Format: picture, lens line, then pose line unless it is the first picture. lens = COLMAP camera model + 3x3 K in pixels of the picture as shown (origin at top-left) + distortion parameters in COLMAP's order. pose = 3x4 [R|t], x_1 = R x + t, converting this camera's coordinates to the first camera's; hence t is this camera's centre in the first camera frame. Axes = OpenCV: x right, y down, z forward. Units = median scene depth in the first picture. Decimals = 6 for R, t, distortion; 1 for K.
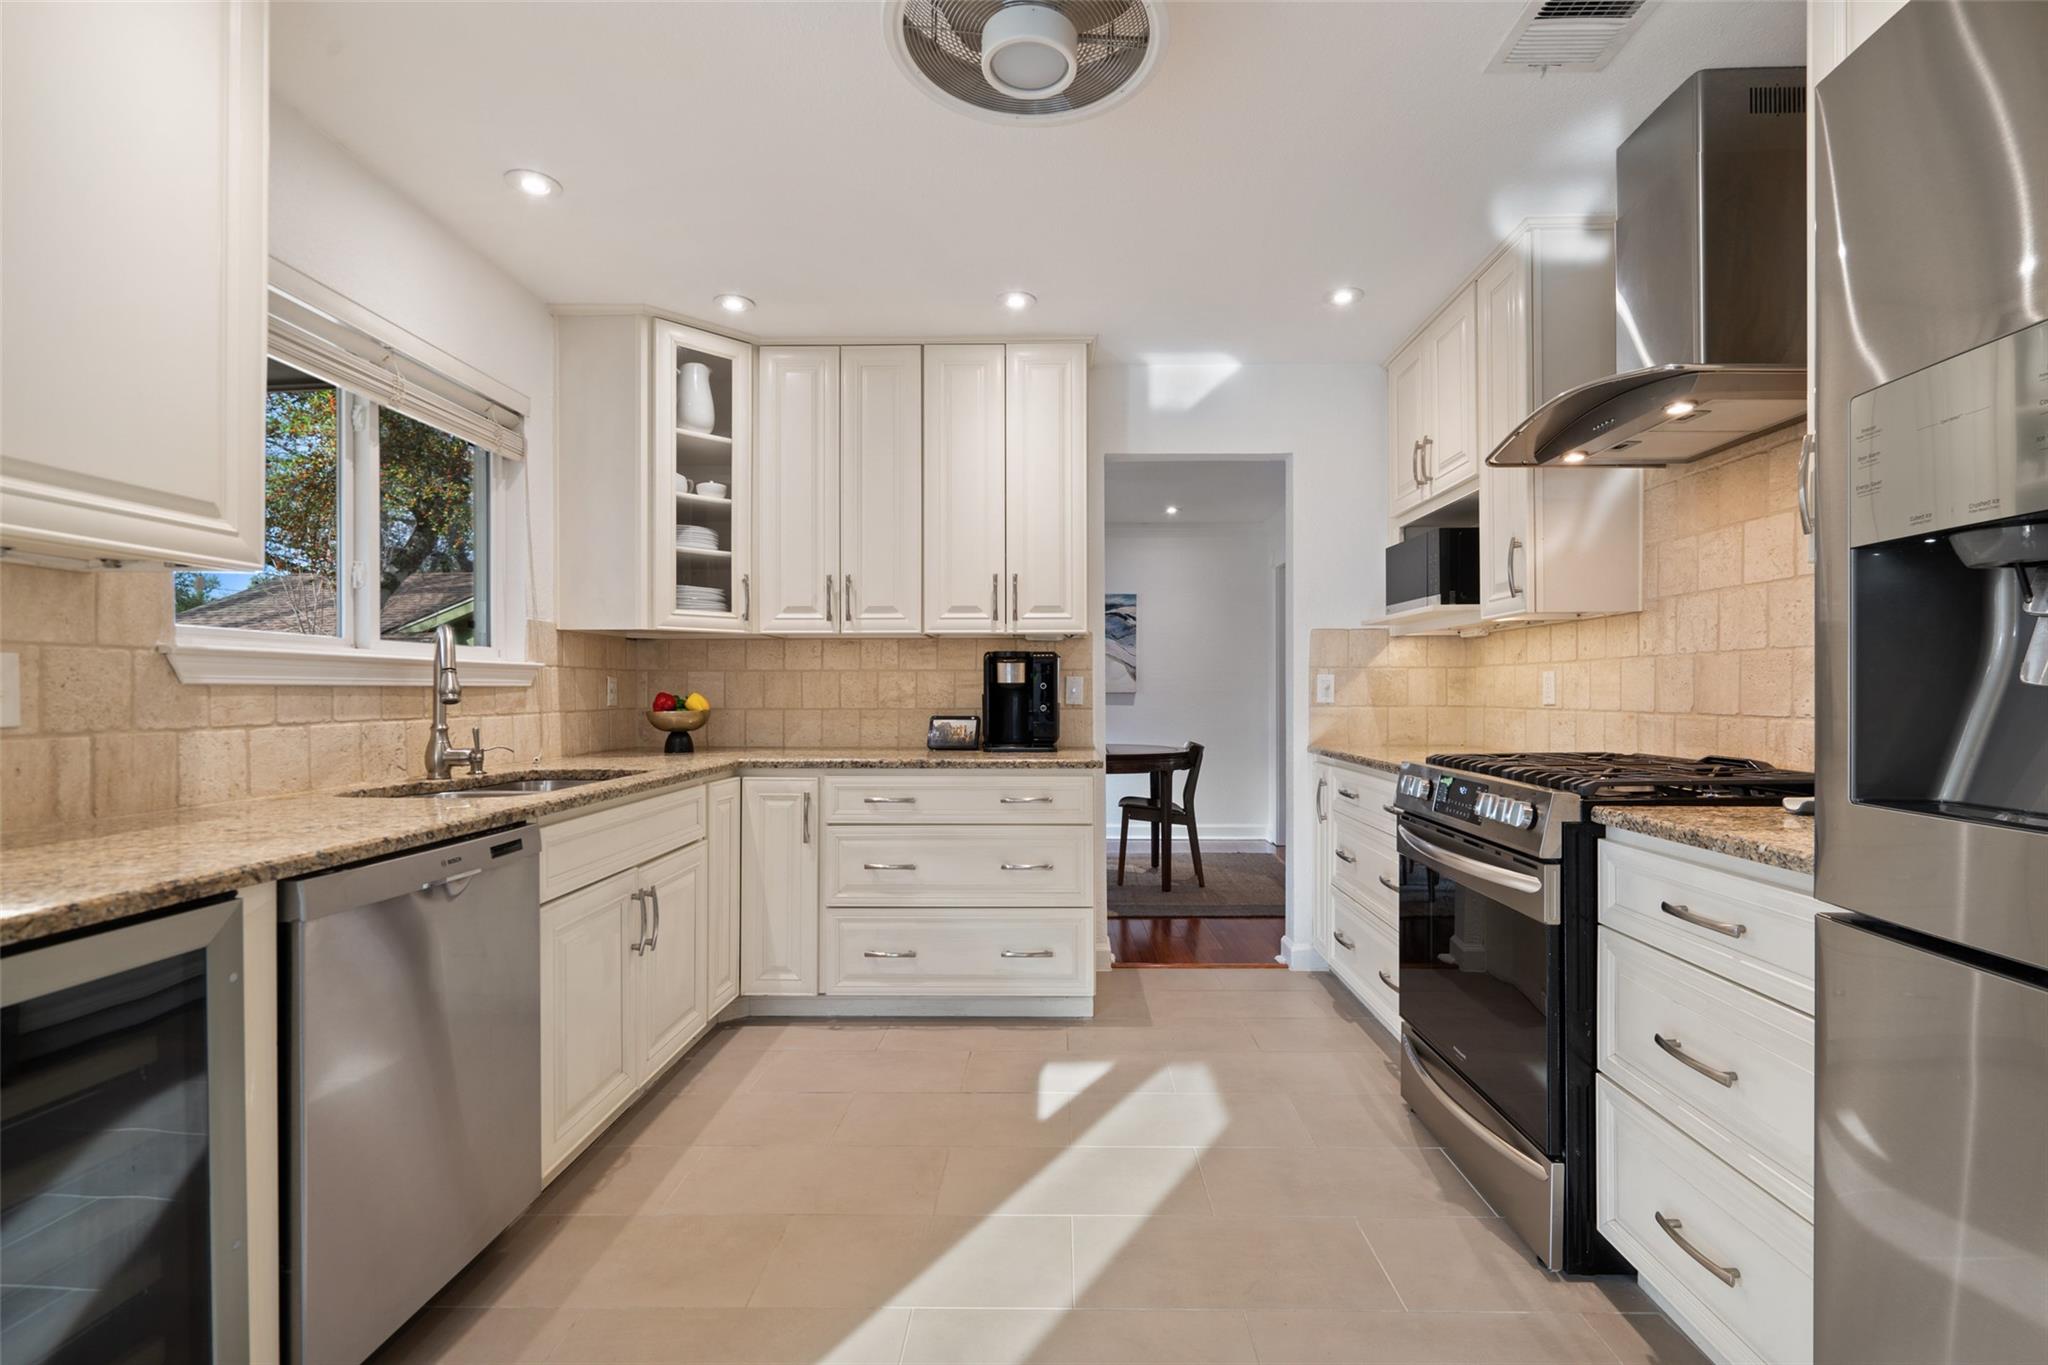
lens RADIAL K [[920.2, 0, 1038.2], [0, 920.2, 693.3], [0, 0, 1]] dist [-0.002291, 0.000310]
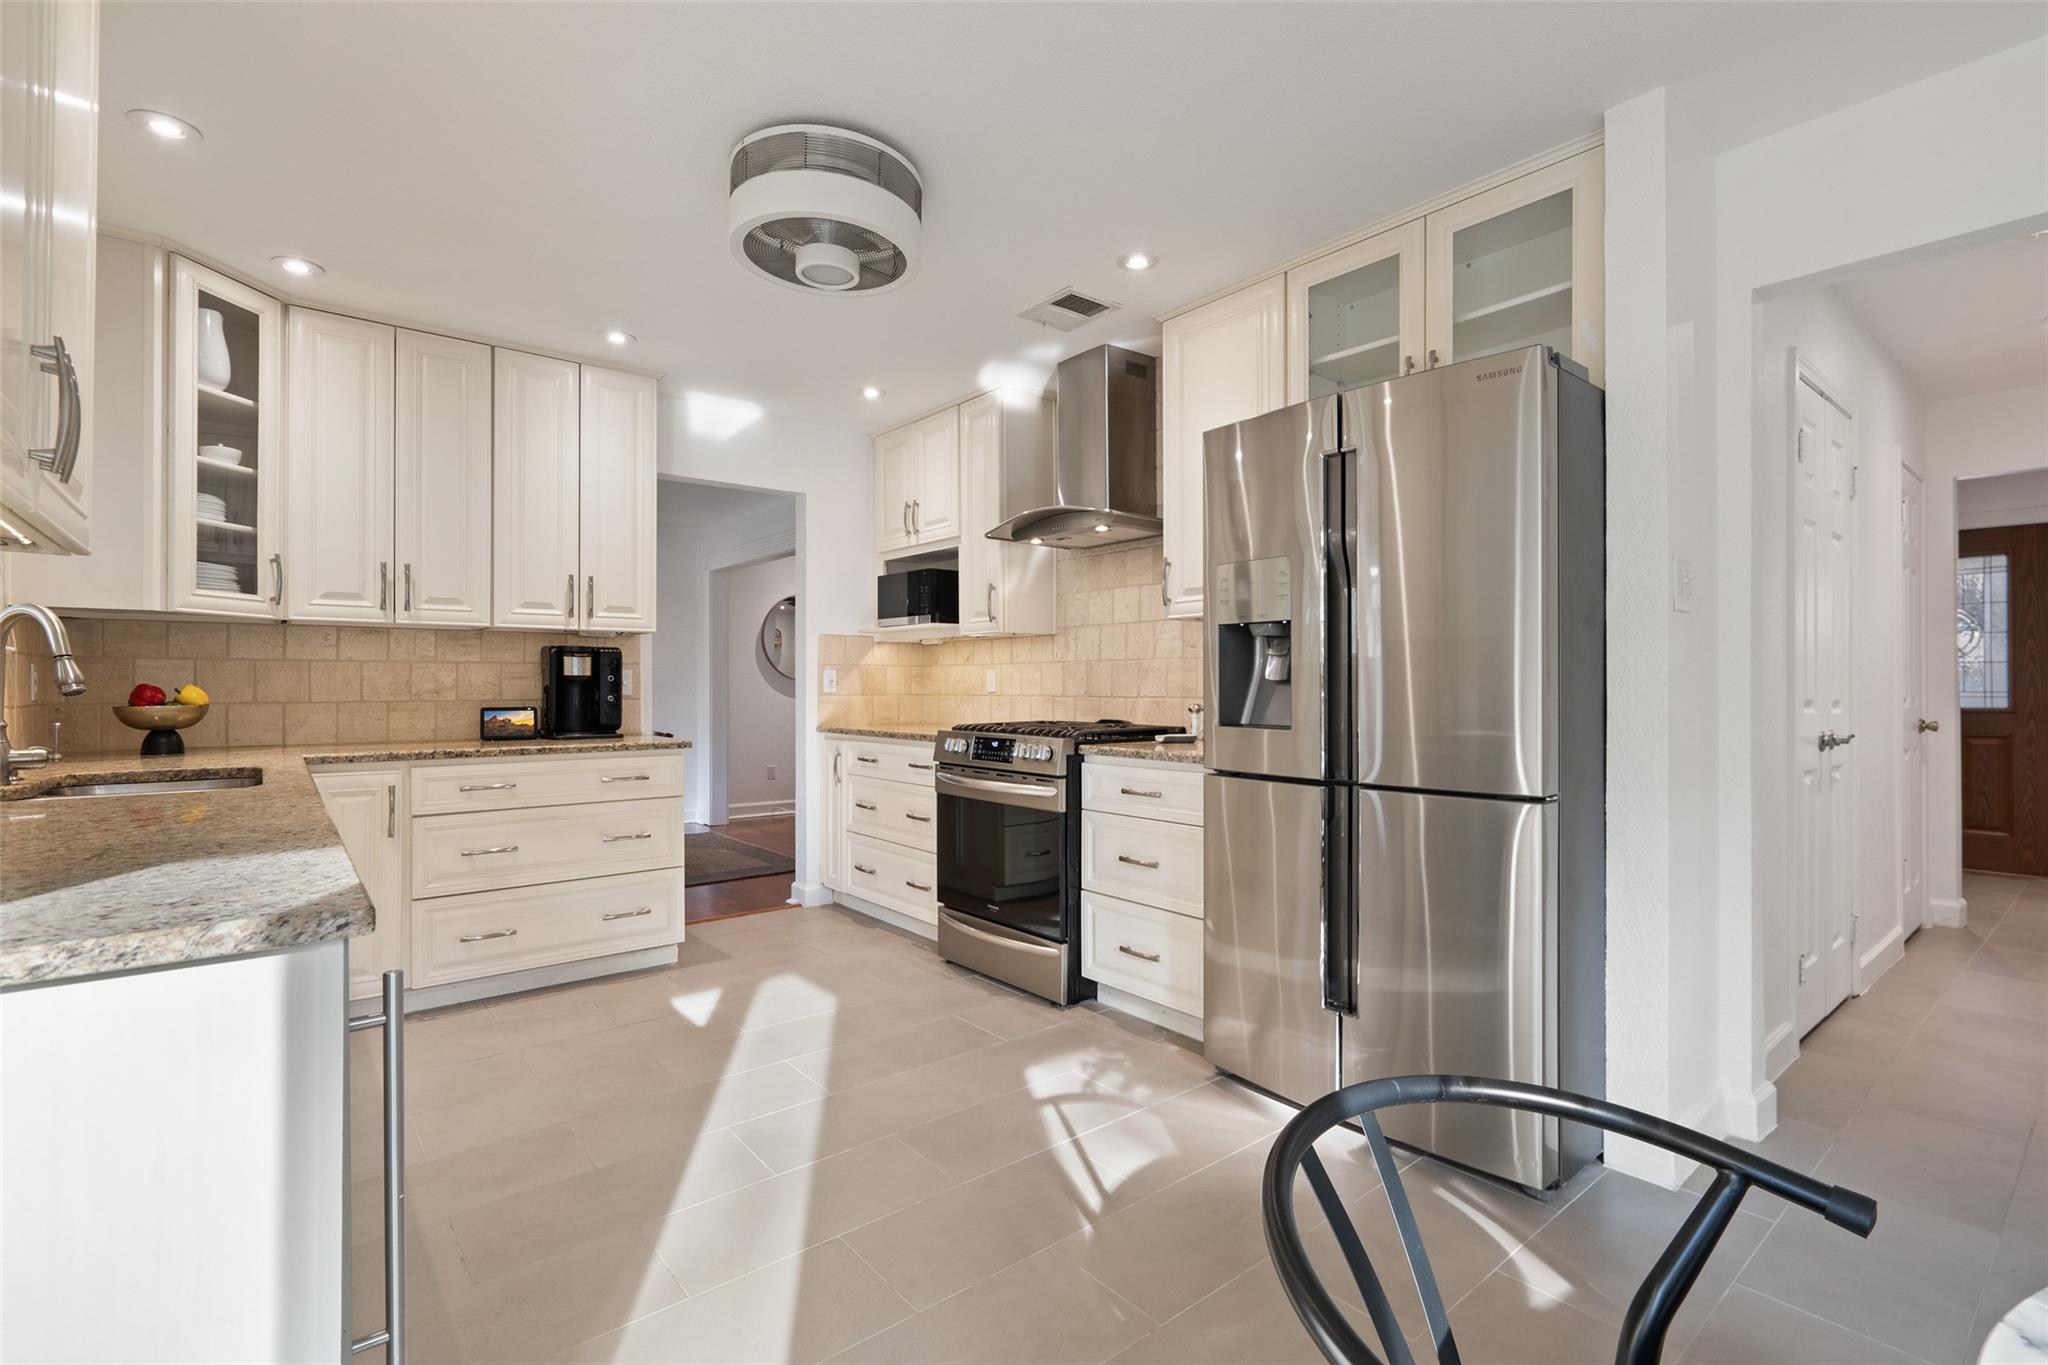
lens RADIAL K [[939.5, 0, 1024.0], [0, 939.5, 682.5], [0, 0, 1]] dist [0.000323, 0.000371]
pose [[0.766053, 0.001953, 0.642774, -0.361698], [0.001719, 0.999986, -0.005087, 0.003781], [-0.642775, 0.005002, 0.766039, -0.193163]]
